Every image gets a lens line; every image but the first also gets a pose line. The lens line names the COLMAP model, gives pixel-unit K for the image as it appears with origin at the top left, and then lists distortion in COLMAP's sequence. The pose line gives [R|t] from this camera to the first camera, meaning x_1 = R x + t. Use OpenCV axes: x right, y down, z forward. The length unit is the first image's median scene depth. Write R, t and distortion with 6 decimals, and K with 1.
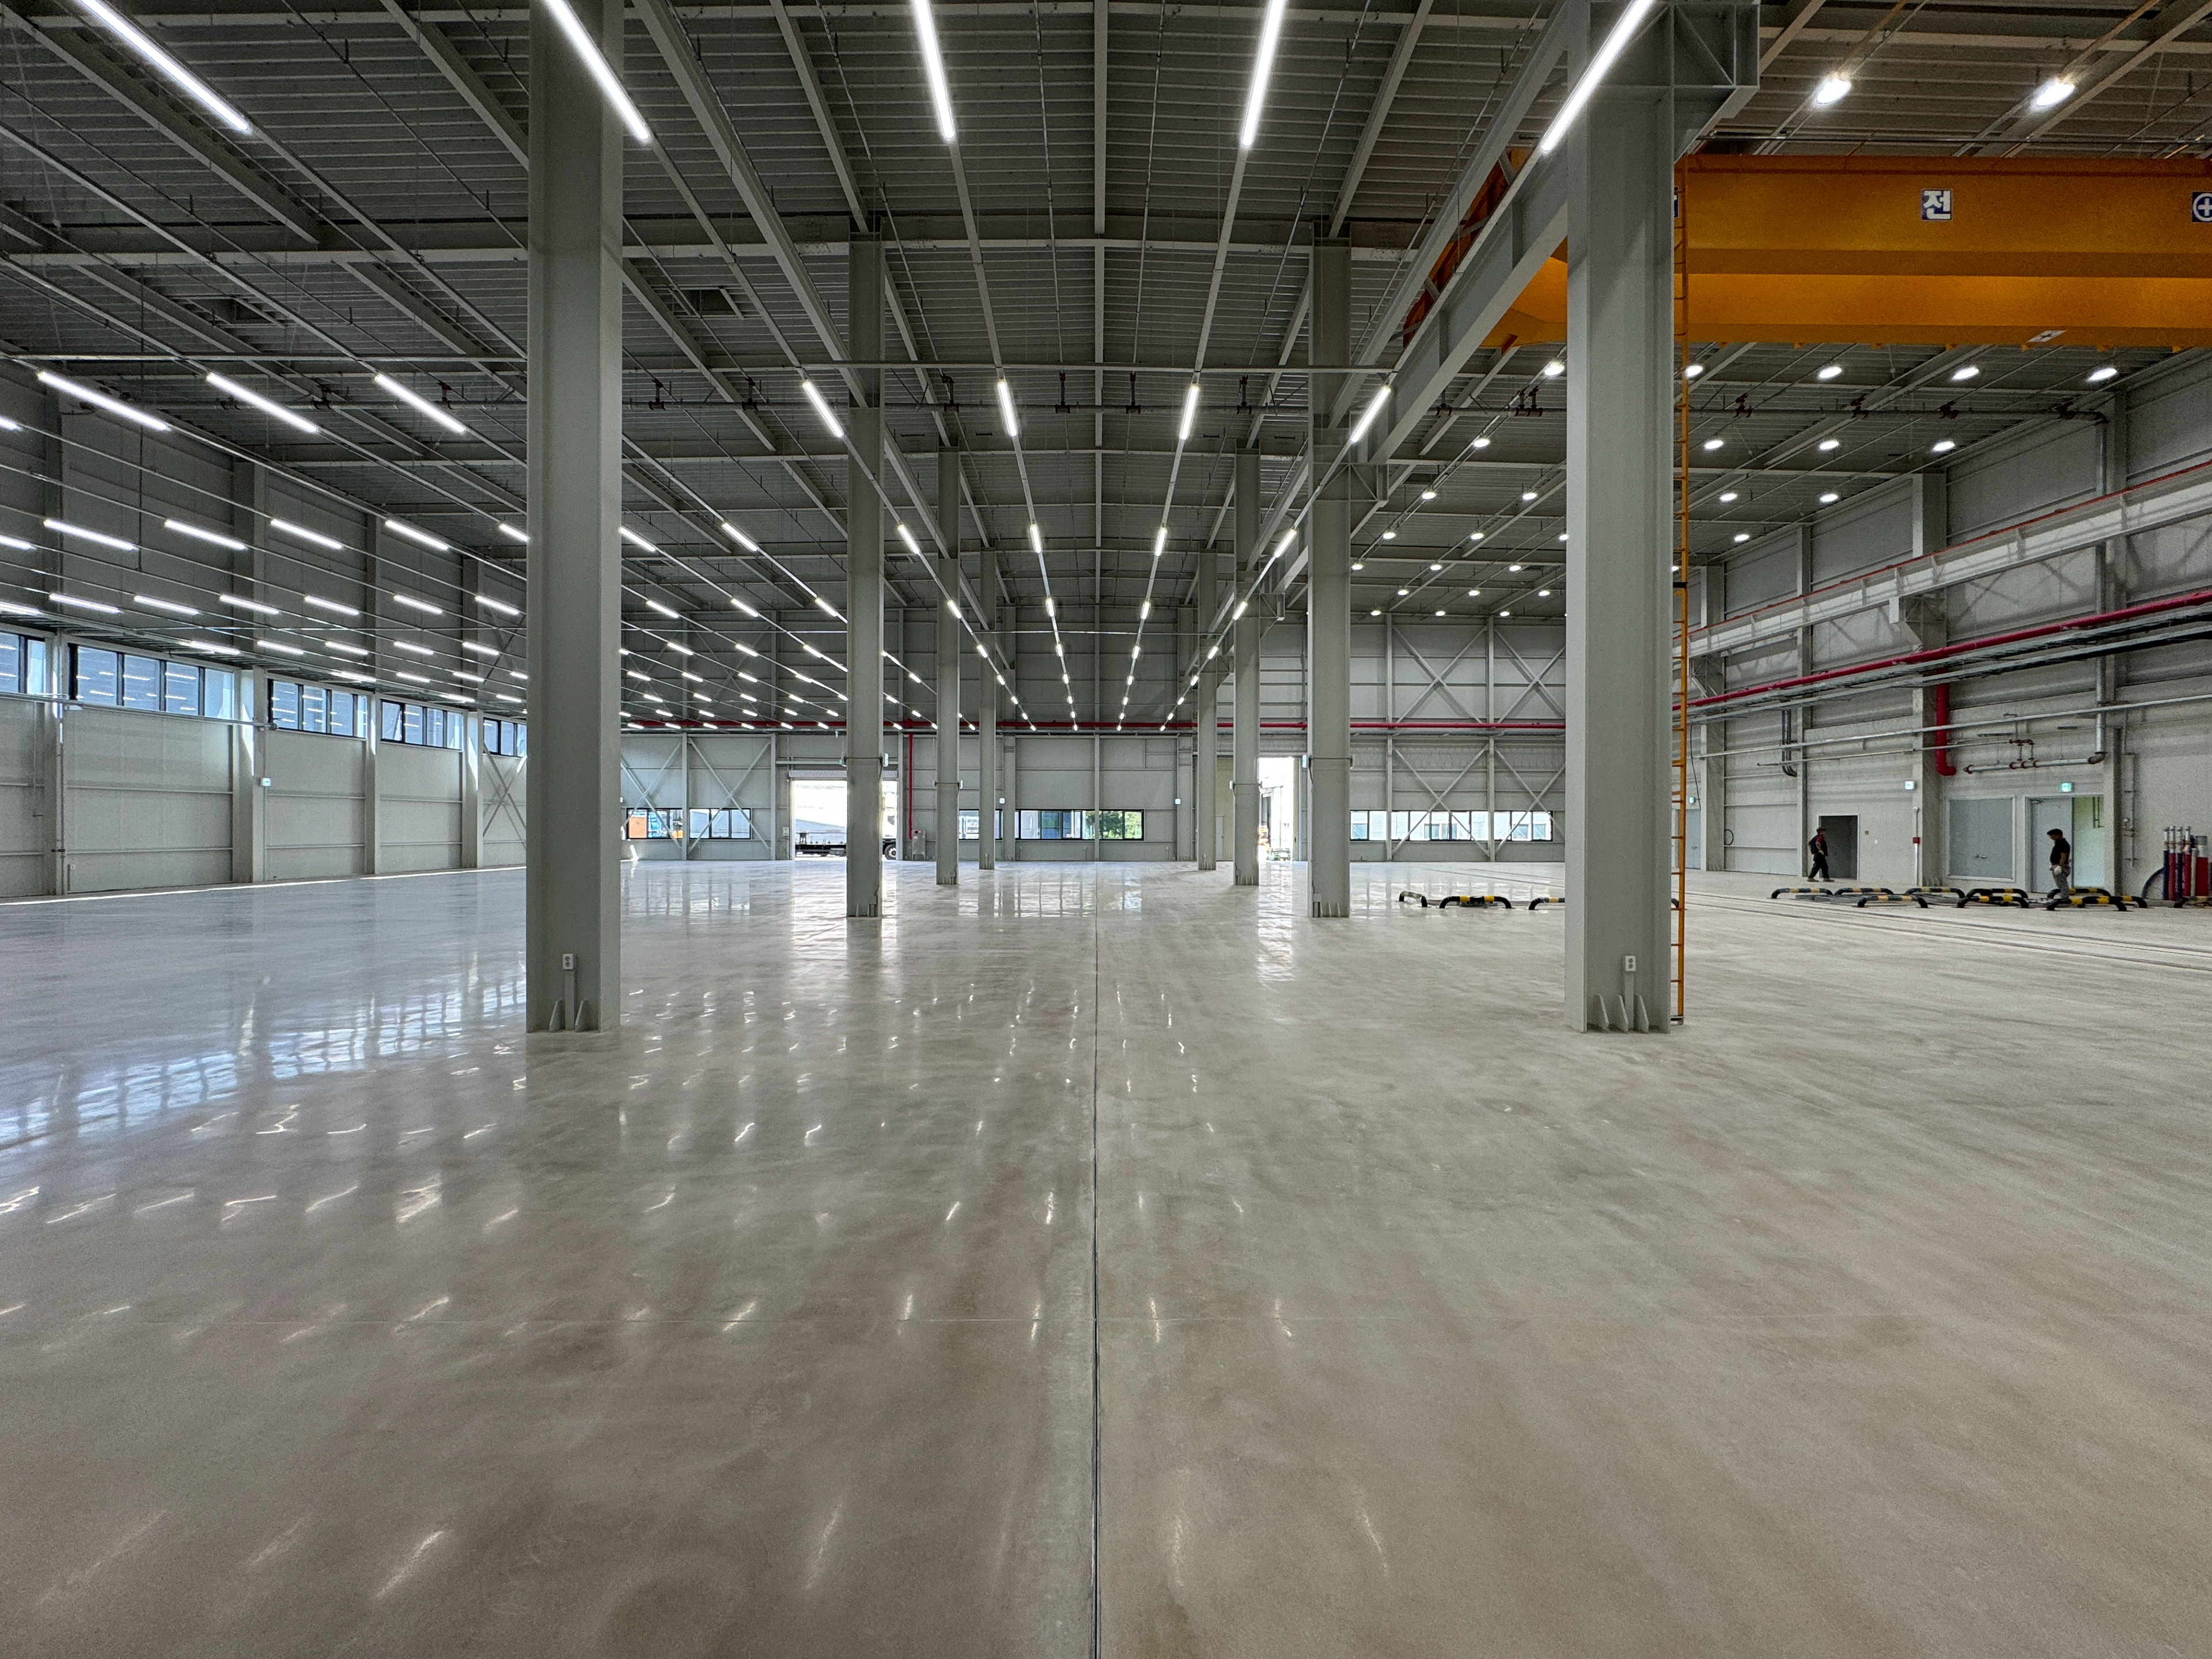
lens RADIAL K [[881.4, 0, 1119.2], [0, 881.4, 820.1], [0, 0, 1]] dist [-0.003390, -0.000049]
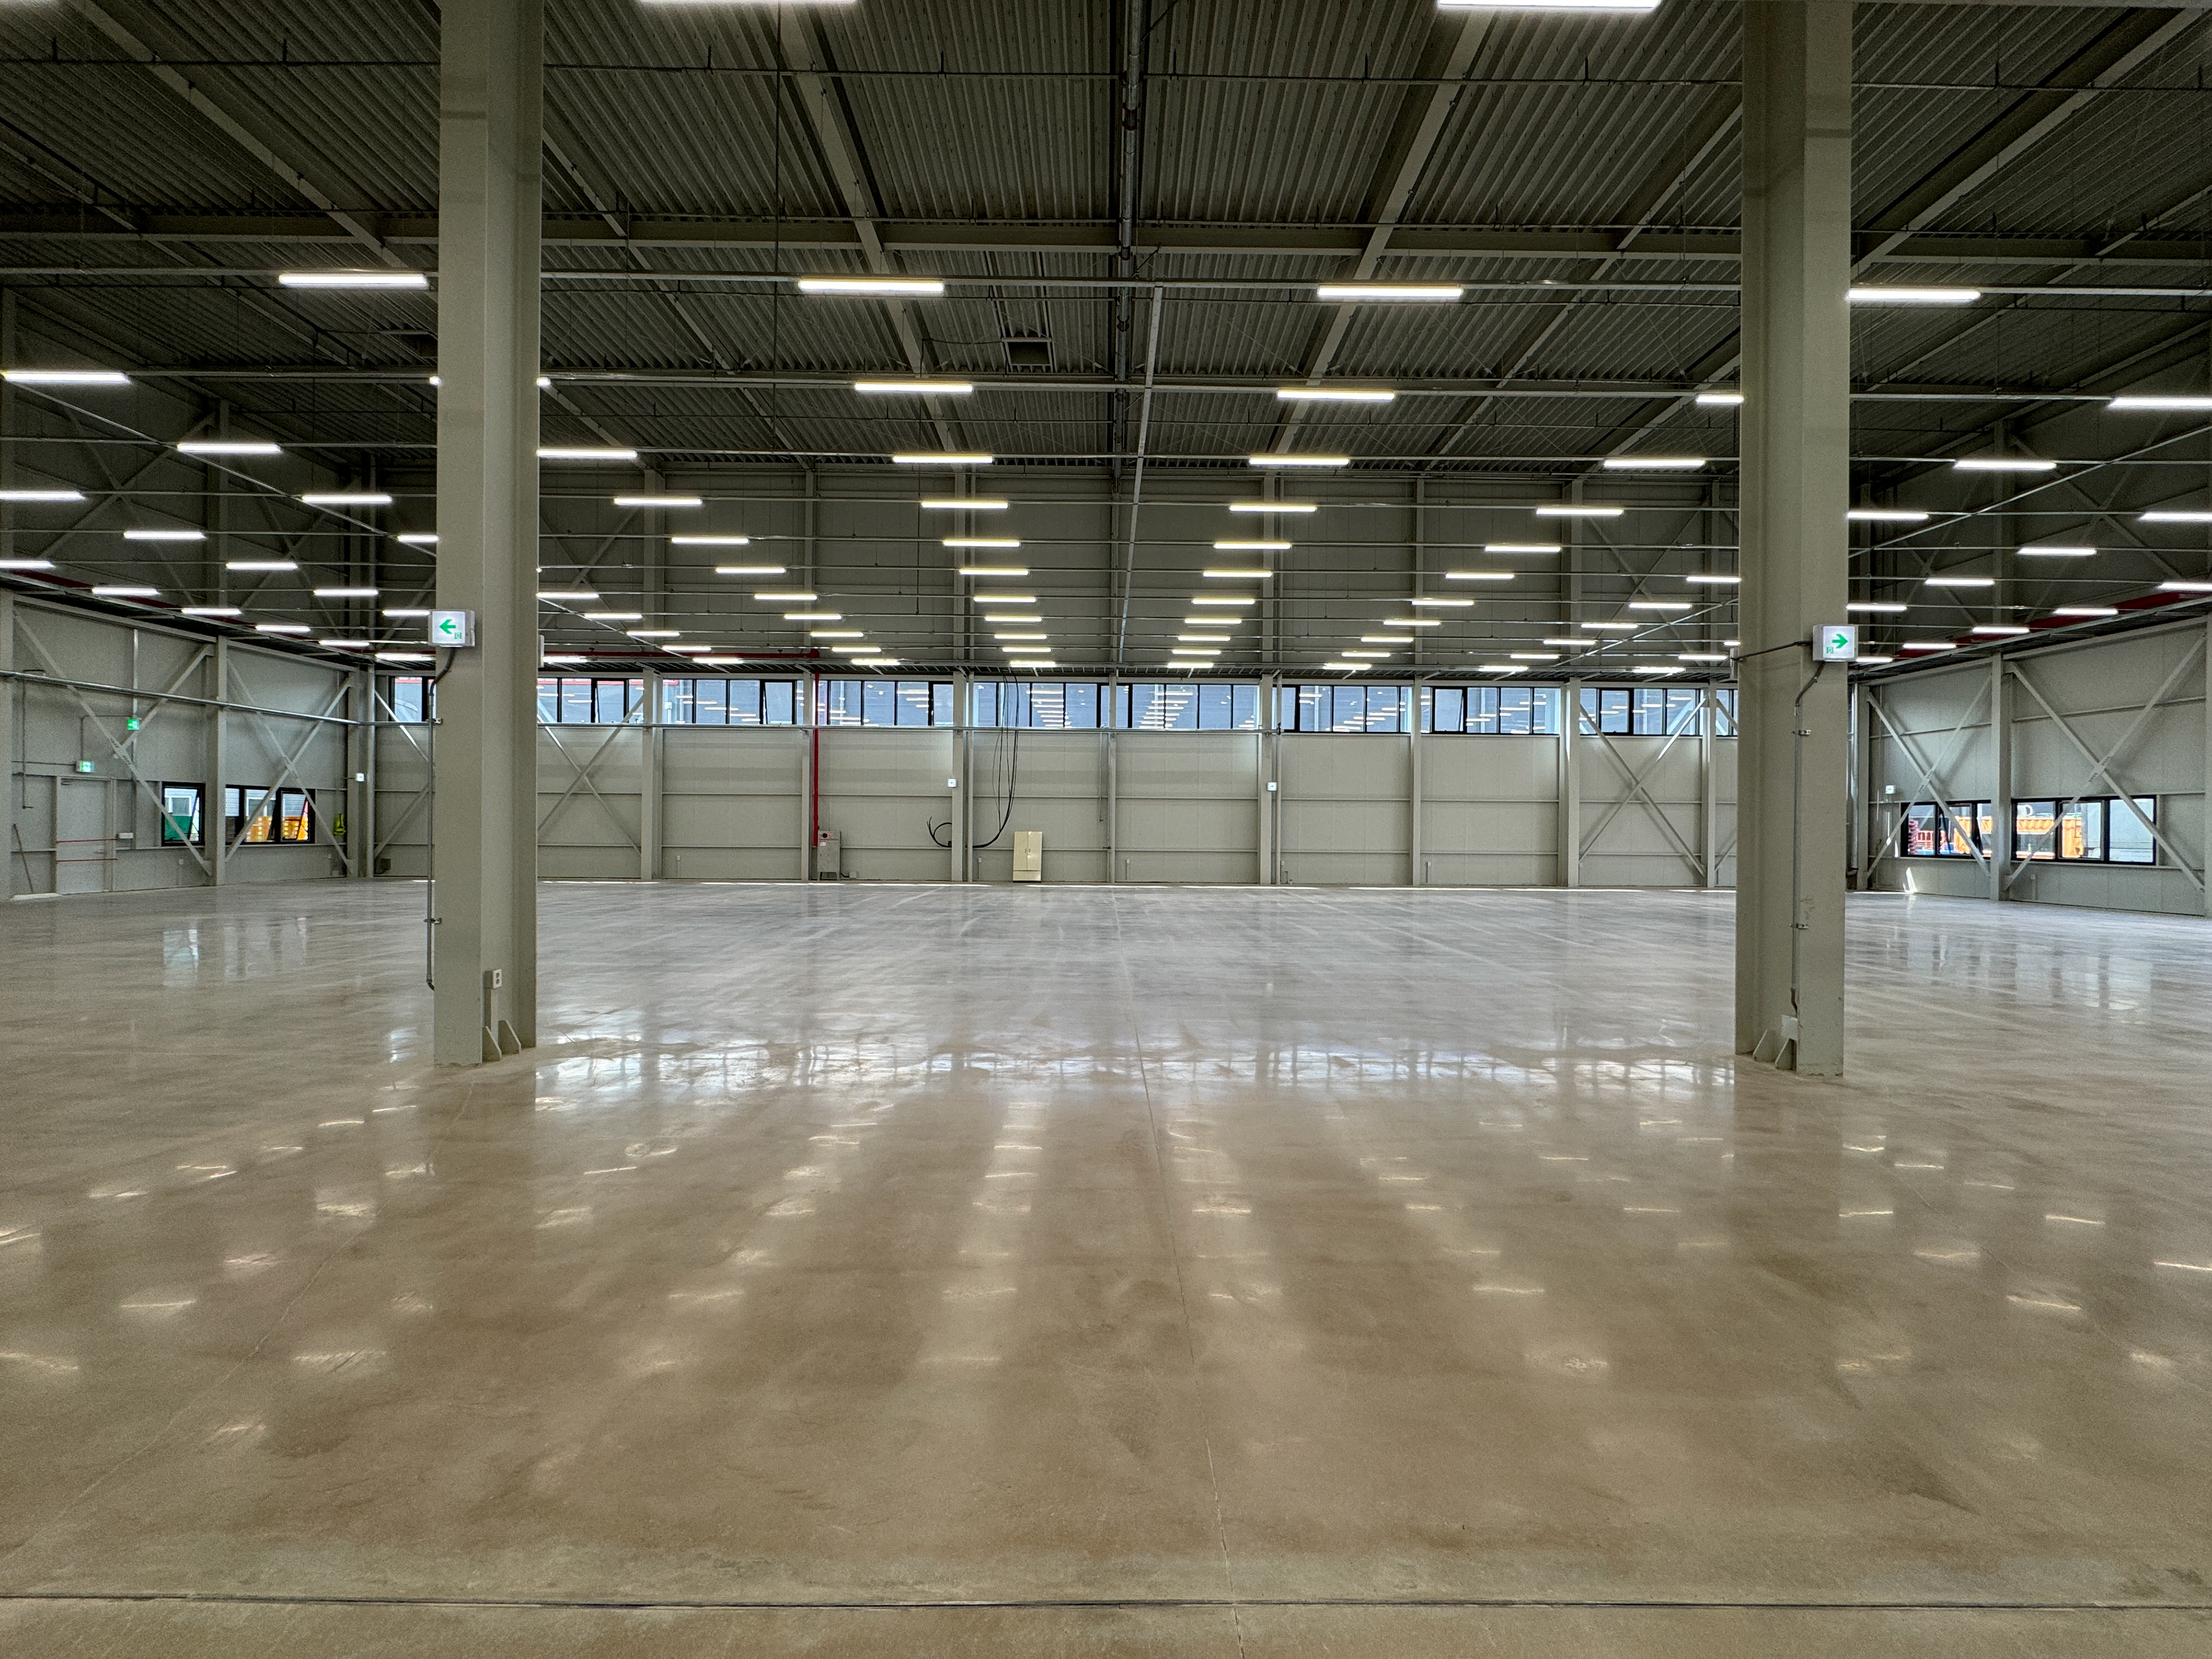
lens RADIAL K [[881.4, 0, 1113.9], [0, 881.4, 835.3], [0, 0, 1]] dist [-0.003390, -0.000049]
pose [[-0.005499, -0.002383, -0.999982, 0.029706], [-0.003416, 0.999991, -0.002364, 0.011372], [0.999979, 0.003403, -0.005507, 0.597748]]
